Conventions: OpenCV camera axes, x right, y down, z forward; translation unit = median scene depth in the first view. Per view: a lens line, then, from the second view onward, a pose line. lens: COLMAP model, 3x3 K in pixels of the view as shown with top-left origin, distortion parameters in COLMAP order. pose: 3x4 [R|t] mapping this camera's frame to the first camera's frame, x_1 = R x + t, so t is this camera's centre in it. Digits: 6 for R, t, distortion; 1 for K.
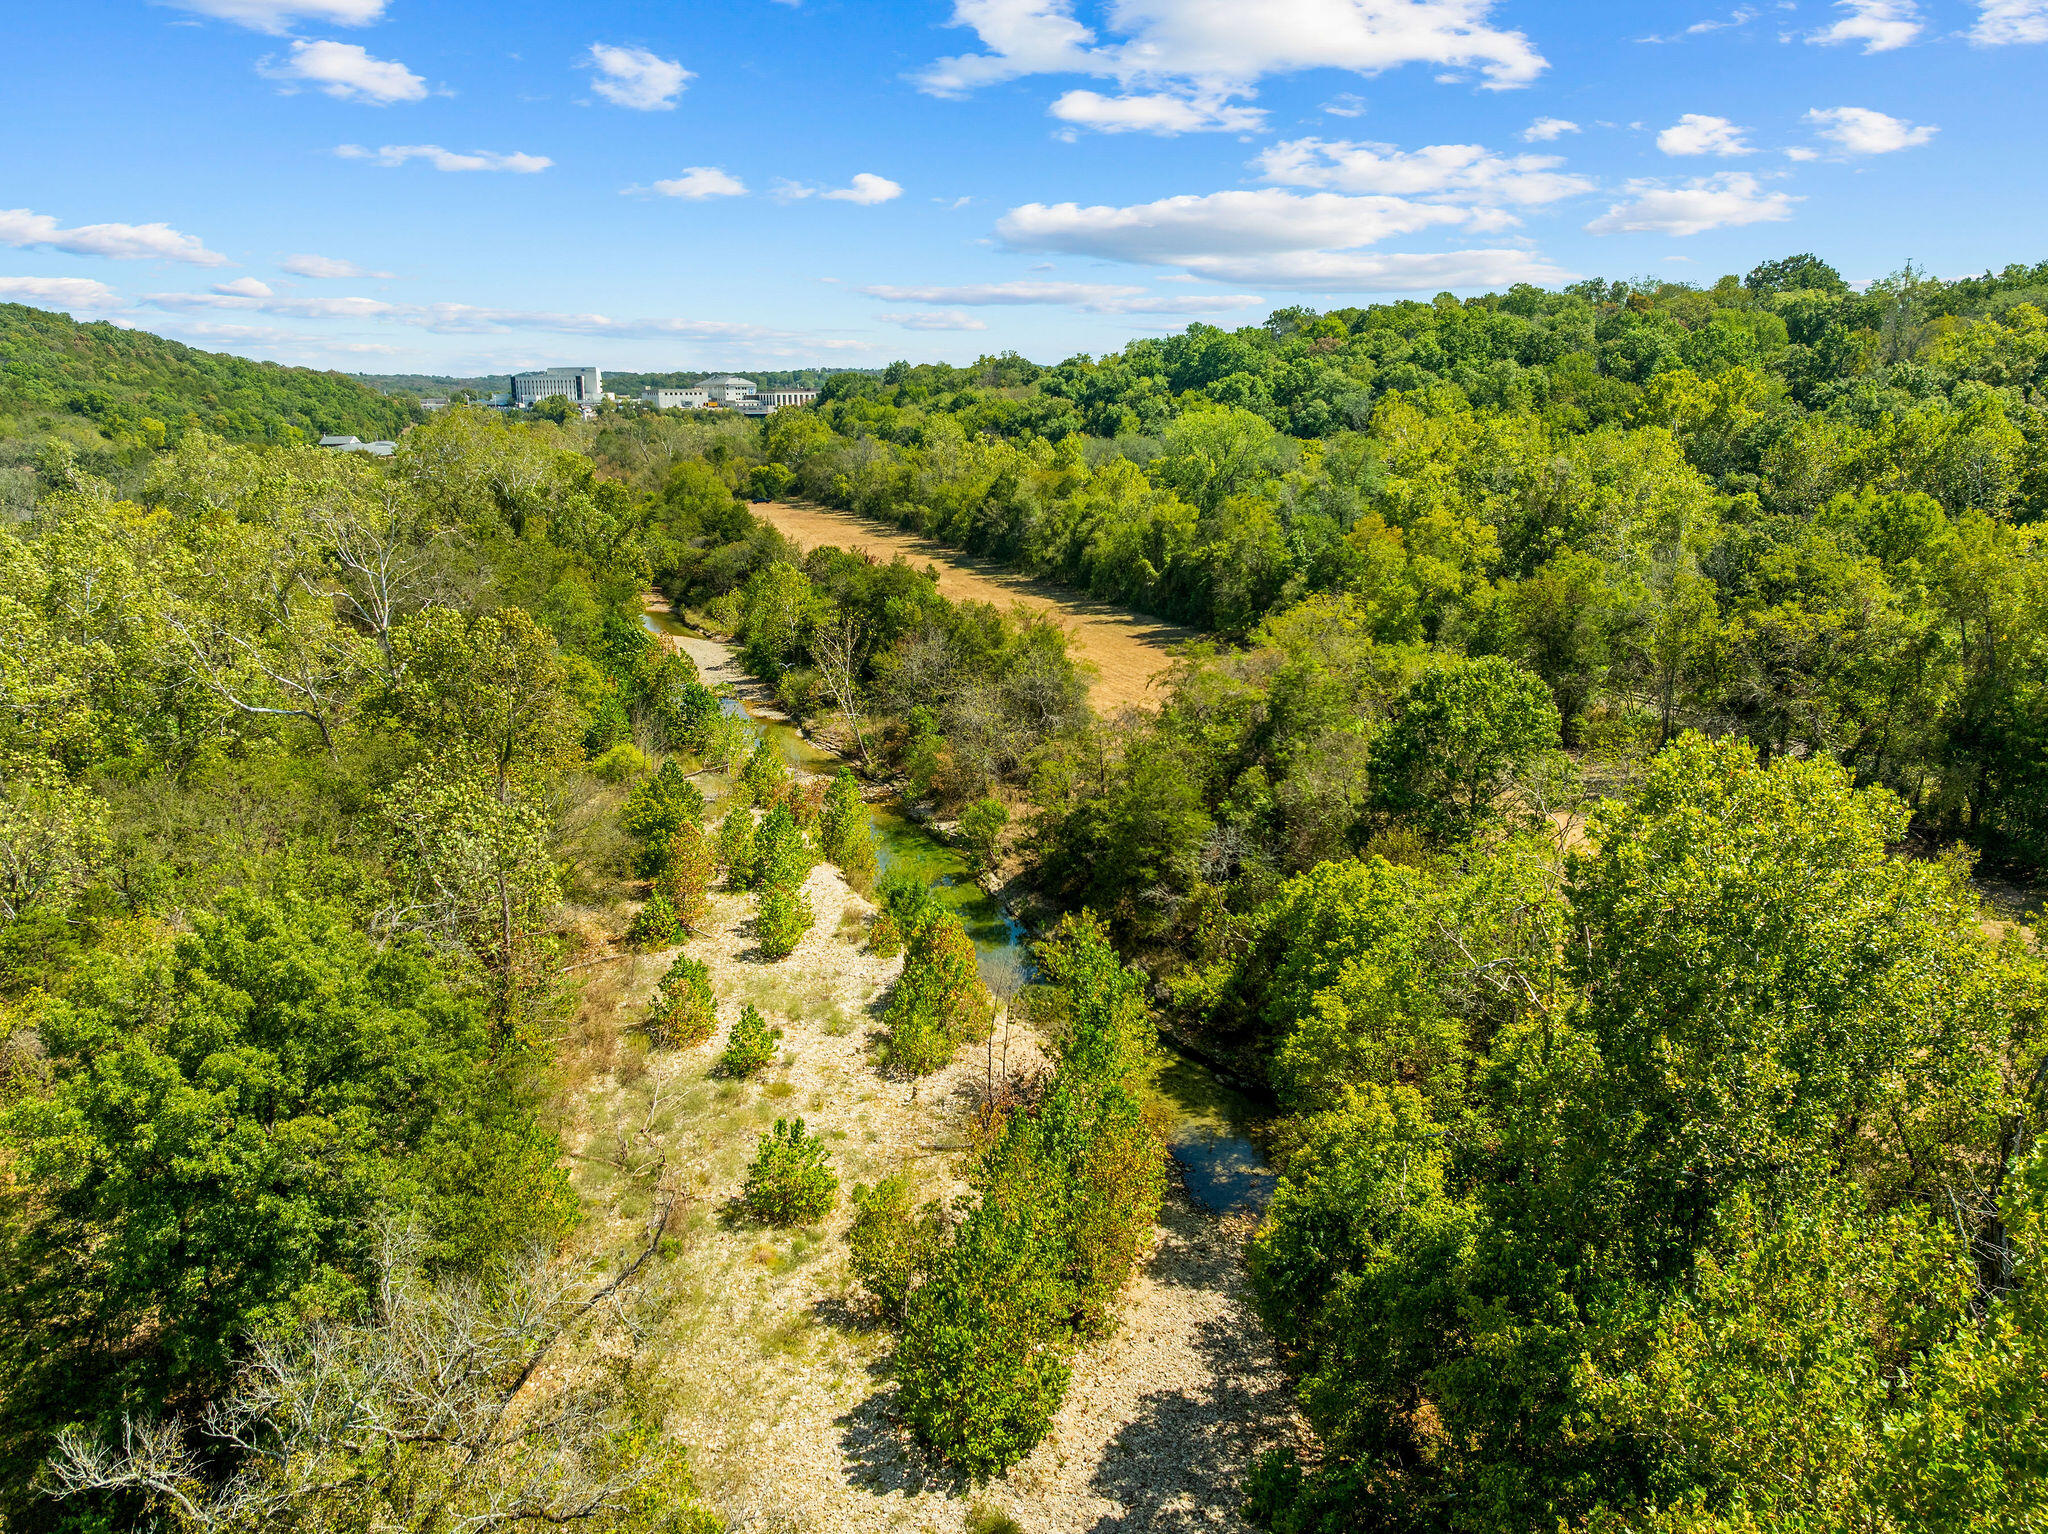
lens RADIAL K [[1442.1, 0, 1024.0], [0, 1442.1, 767.0], [0, 0, 1]] dist [-0.032589, 0.000107]
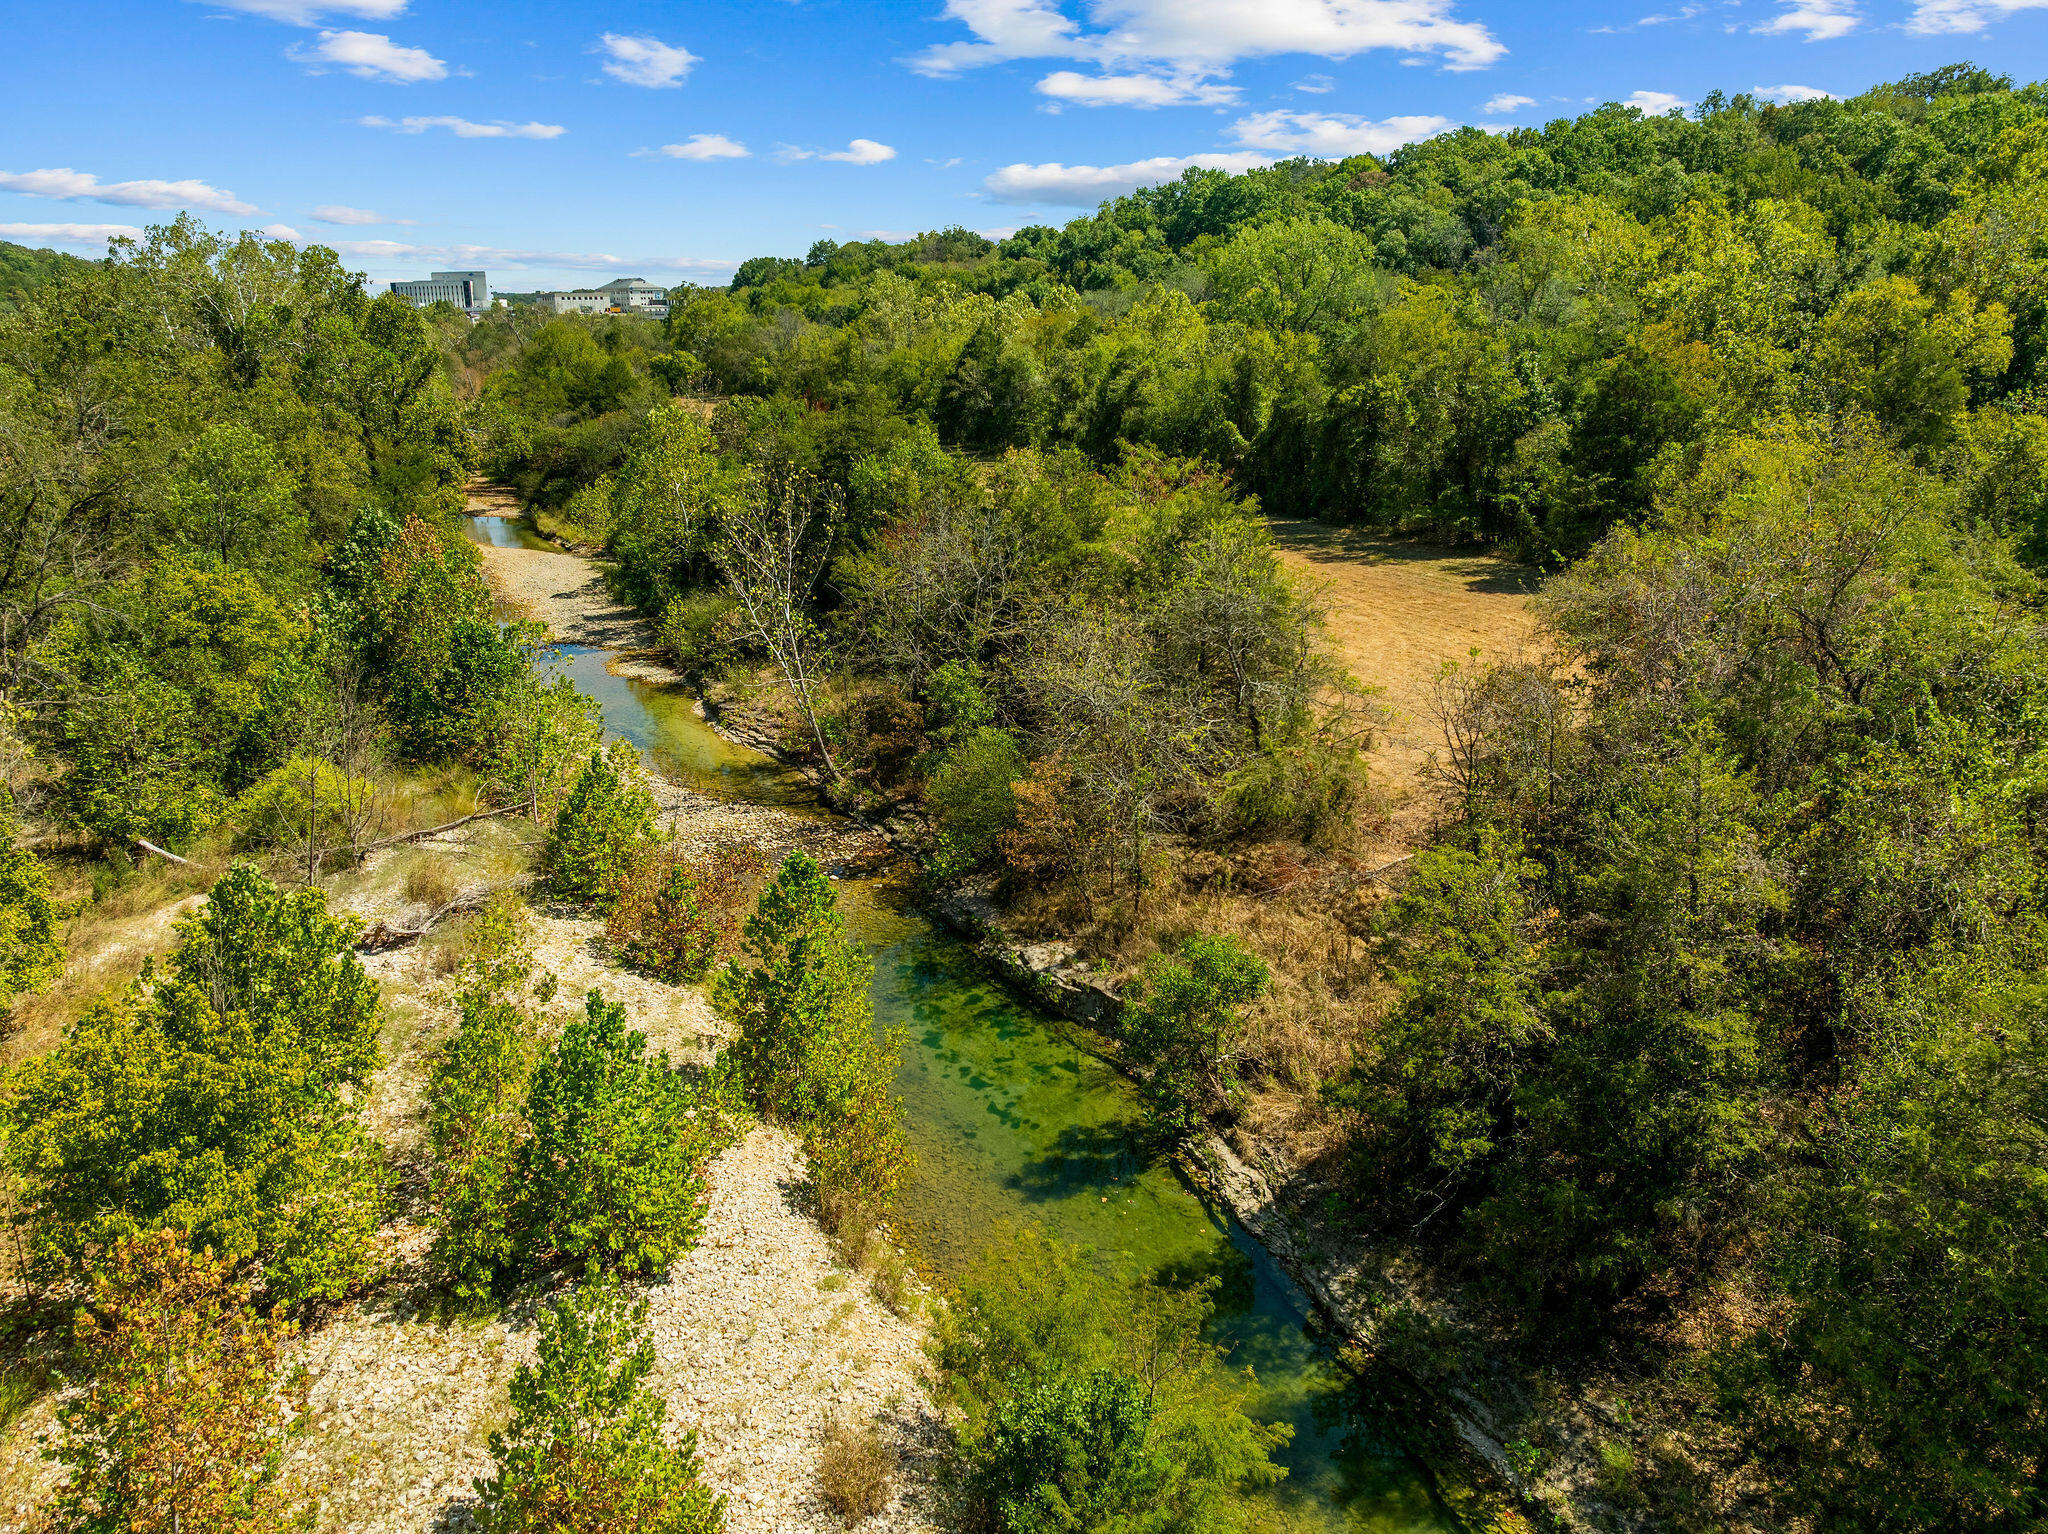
lens RADIAL K [[1446.6, 0, 1027.9], [0, 1446.6, 762.7], [0, 0, 1]] dist [-0.044343, 0.016498]
pose [[0.998450, -0.020960, 0.051556, -0.040452], [0.018553, 0.998735, 0.046735, -0.017812], [-0.052470, -0.045706, 0.997576, 0.301538]]
